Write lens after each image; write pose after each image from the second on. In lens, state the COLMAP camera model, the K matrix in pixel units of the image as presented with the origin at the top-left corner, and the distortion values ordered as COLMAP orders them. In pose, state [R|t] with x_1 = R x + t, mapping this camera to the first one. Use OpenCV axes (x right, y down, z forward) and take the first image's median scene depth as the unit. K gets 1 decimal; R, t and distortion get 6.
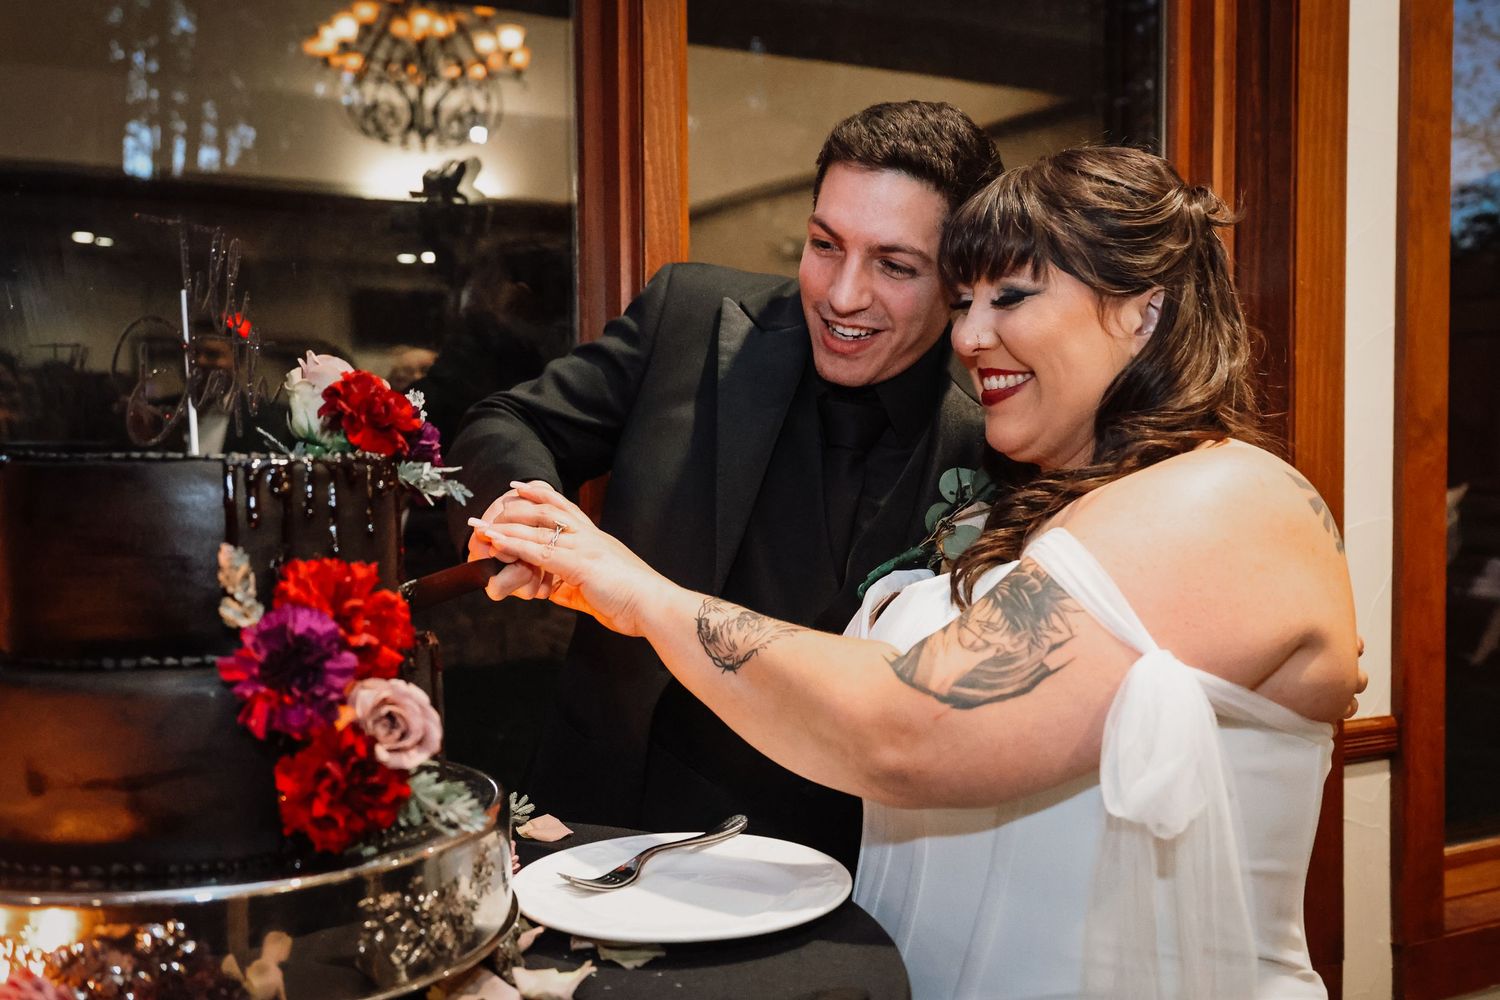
lens RADIAL K [[1481.6, 0, 761.1], [0, 1481.6, 496.1], [0, 0, 1]] dist [0.048239, 0.000000]
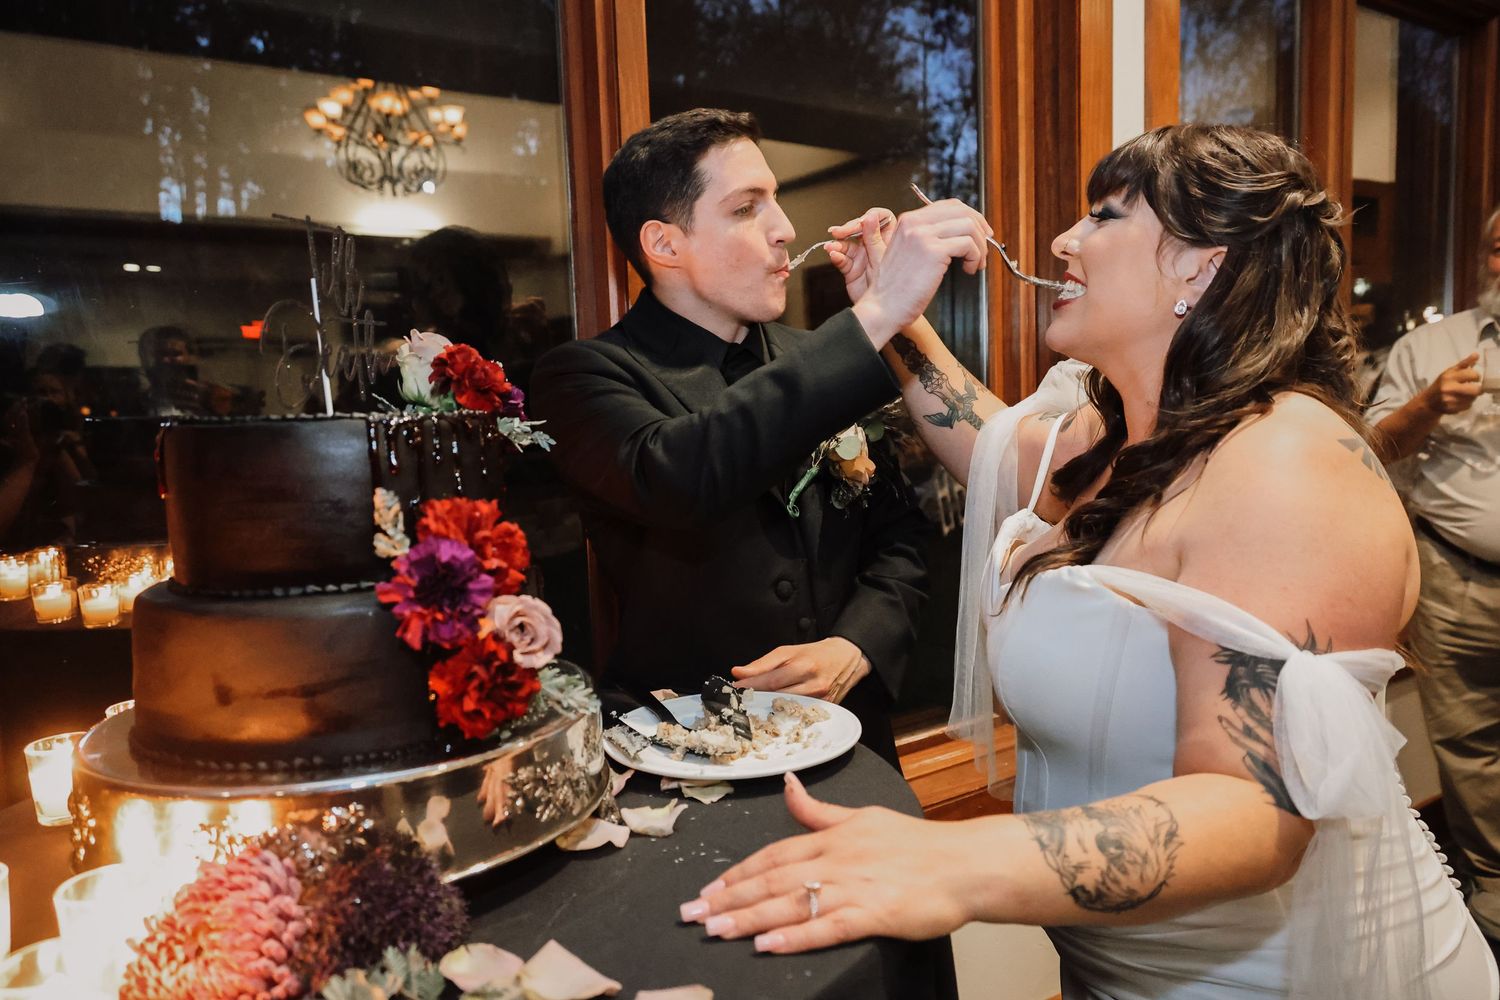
lens RADIAL K [[1022.7, 0, 746.3], [0, 1022.7, 496.0], [0, 0, 1]] dist [0.036876, -0.010239]
pose [[0.994345, -0.035033, 0.100257, -0.143986], [0.029617, 0.998046, 0.055010, 0.001419], [-0.101988, -0.051729, 0.993440, 0.150055]]
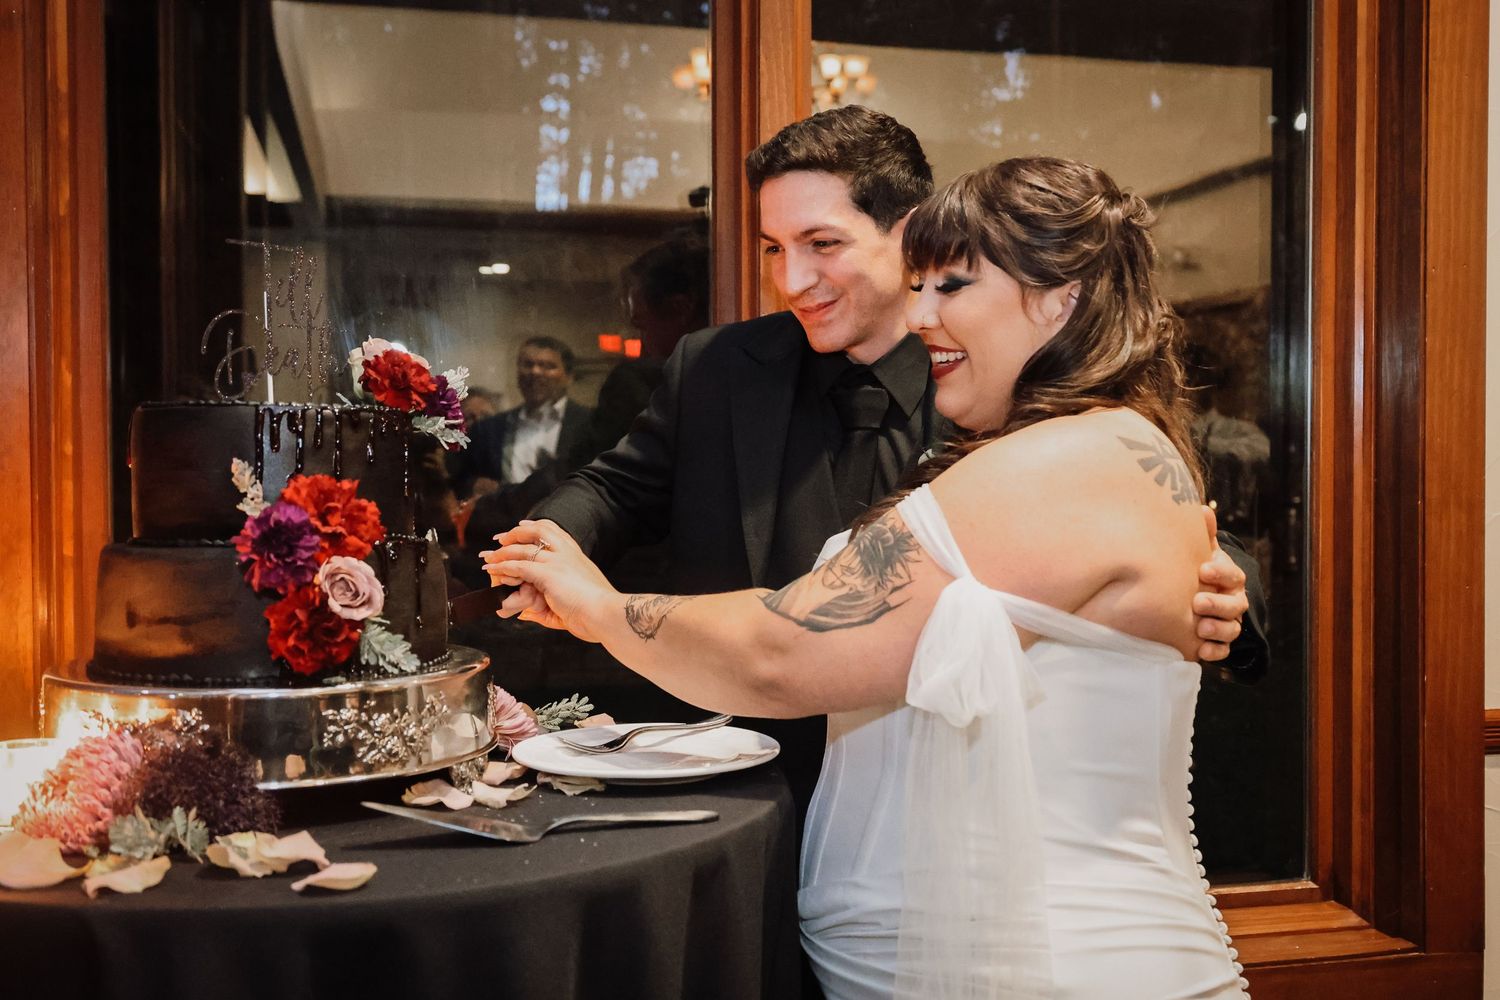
lens RADIAL K [[1481.6, 0, 738.5], [0, 1481.6, 507.4], [0, 0, 1]] dist [0.048239, 0.000000]
pose [[0.965075, 0.018934, -0.261290, 0.484584], [-0.019552, 0.999809, 0.000232, 0.065764], [0.261244, 0.004885, 0.965260, -0.286390]]
